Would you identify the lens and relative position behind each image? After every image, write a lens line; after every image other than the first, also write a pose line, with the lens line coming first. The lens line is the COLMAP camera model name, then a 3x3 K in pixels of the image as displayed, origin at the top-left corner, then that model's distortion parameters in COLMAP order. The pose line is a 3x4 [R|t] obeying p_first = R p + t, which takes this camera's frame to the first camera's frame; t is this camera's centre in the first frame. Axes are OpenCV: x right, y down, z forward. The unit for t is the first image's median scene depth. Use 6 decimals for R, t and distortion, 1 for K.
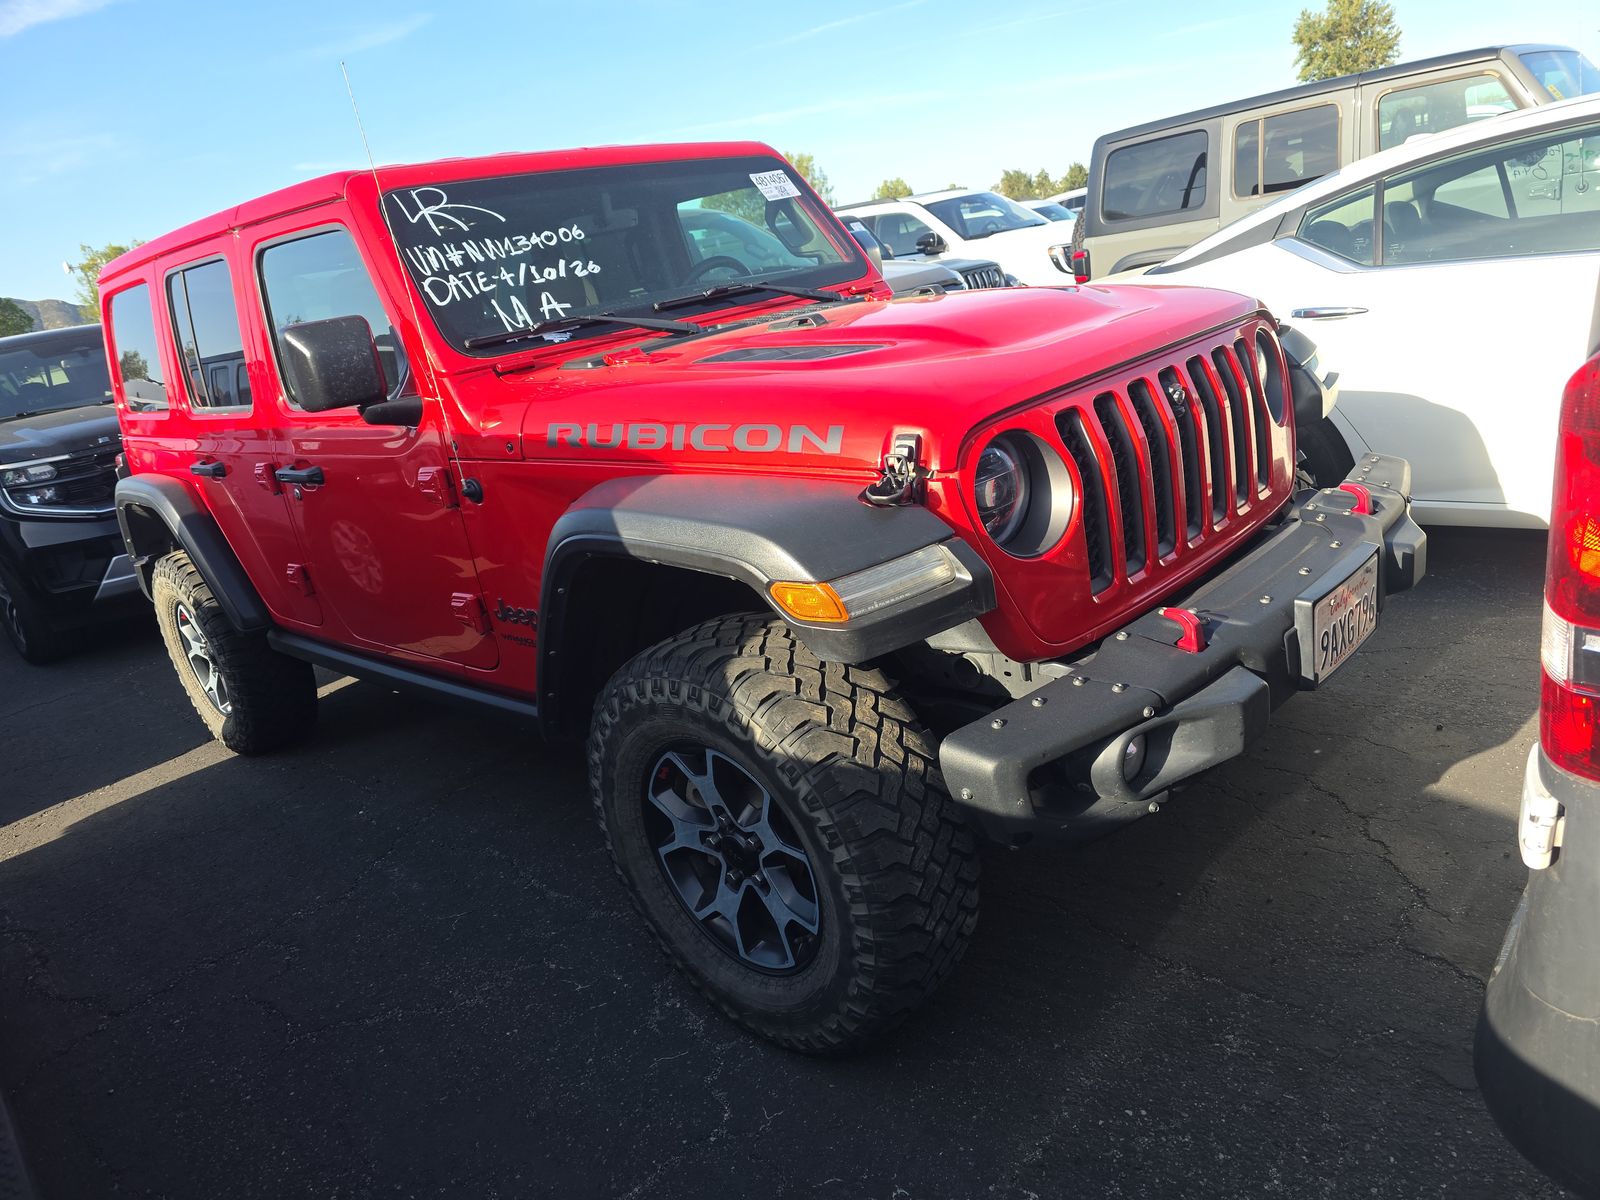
lens RADIAL K [[1064.0, 0, 800.0], [0, 1064.0, 600.0], [0, 0, 1]] dist [0.083183, -0.137565]
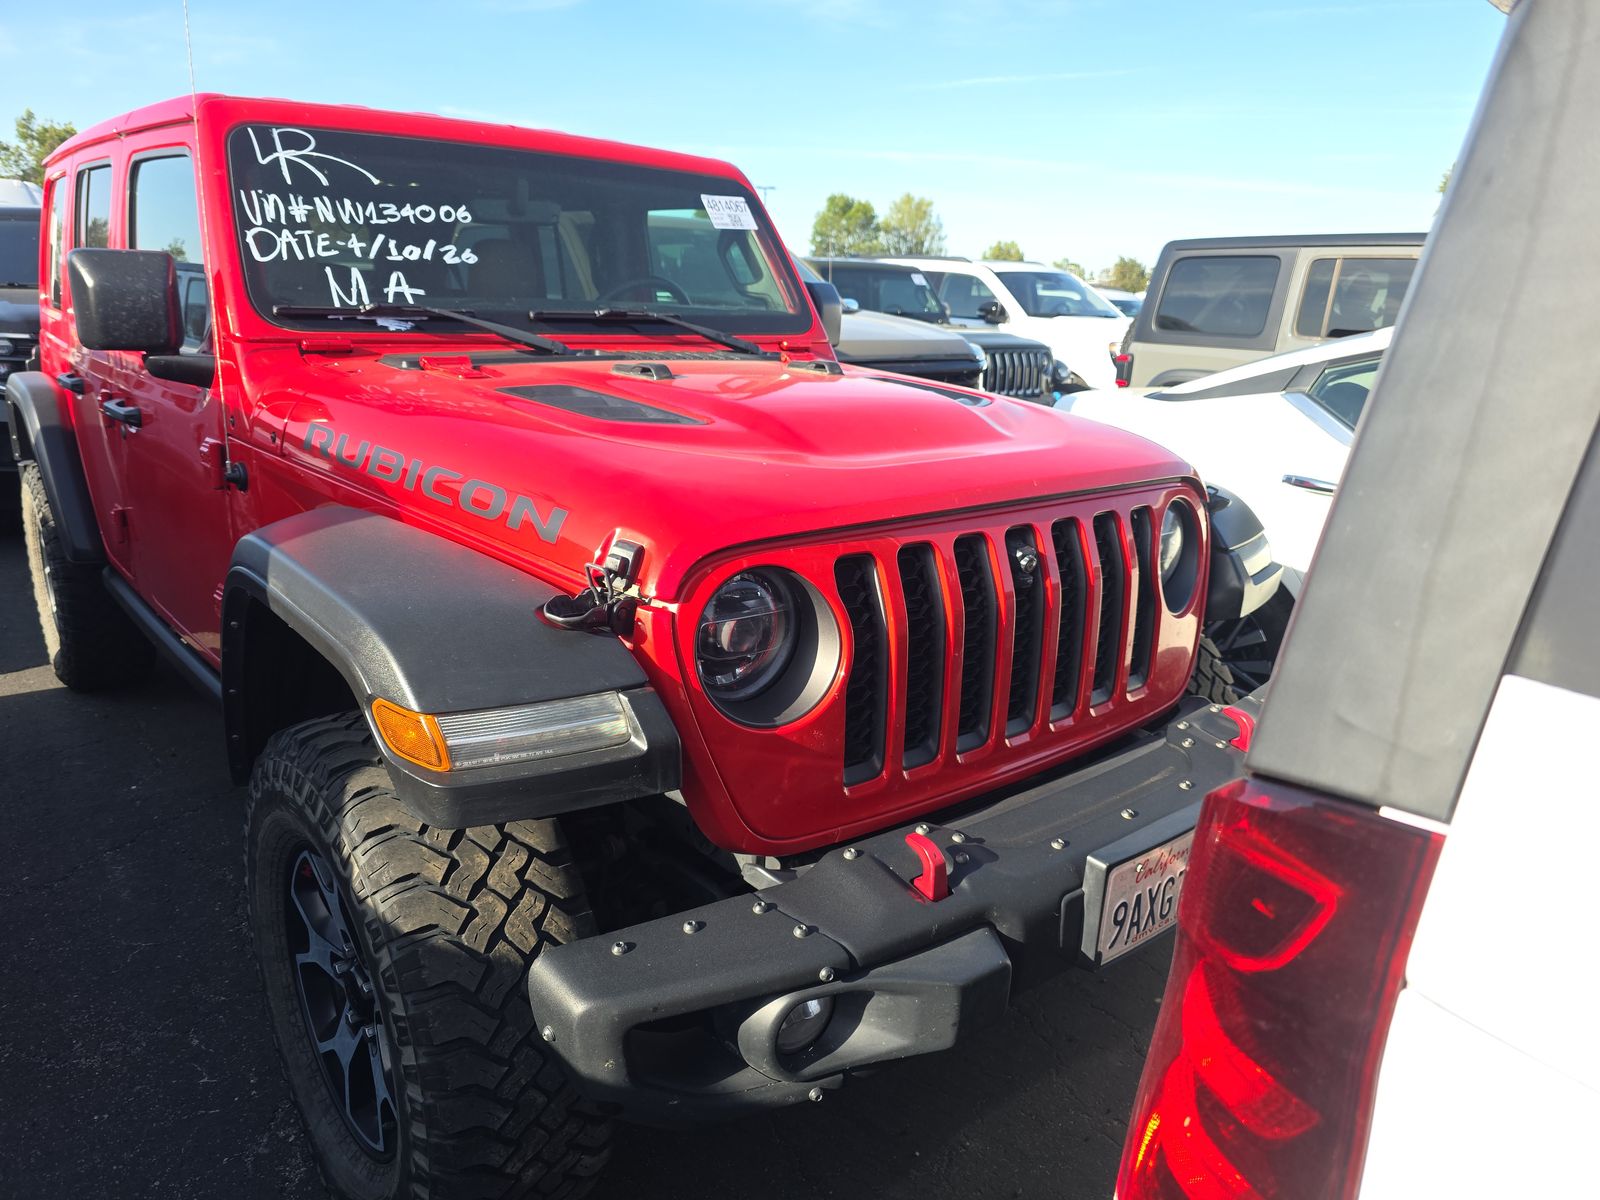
lens RADIAL K [[1058.2, 0, 800.0], [0, 1058.2, 600.0], [0, 0, 1]] dist [0.049517, -0.060003]
pose [[0.973149, 0.225926, -0.044034, 0.193240], [-0.226792, 0.973817, -0.015704, -0.094887], [0.039334, 0.025269, 0.998907, 0.166714]]
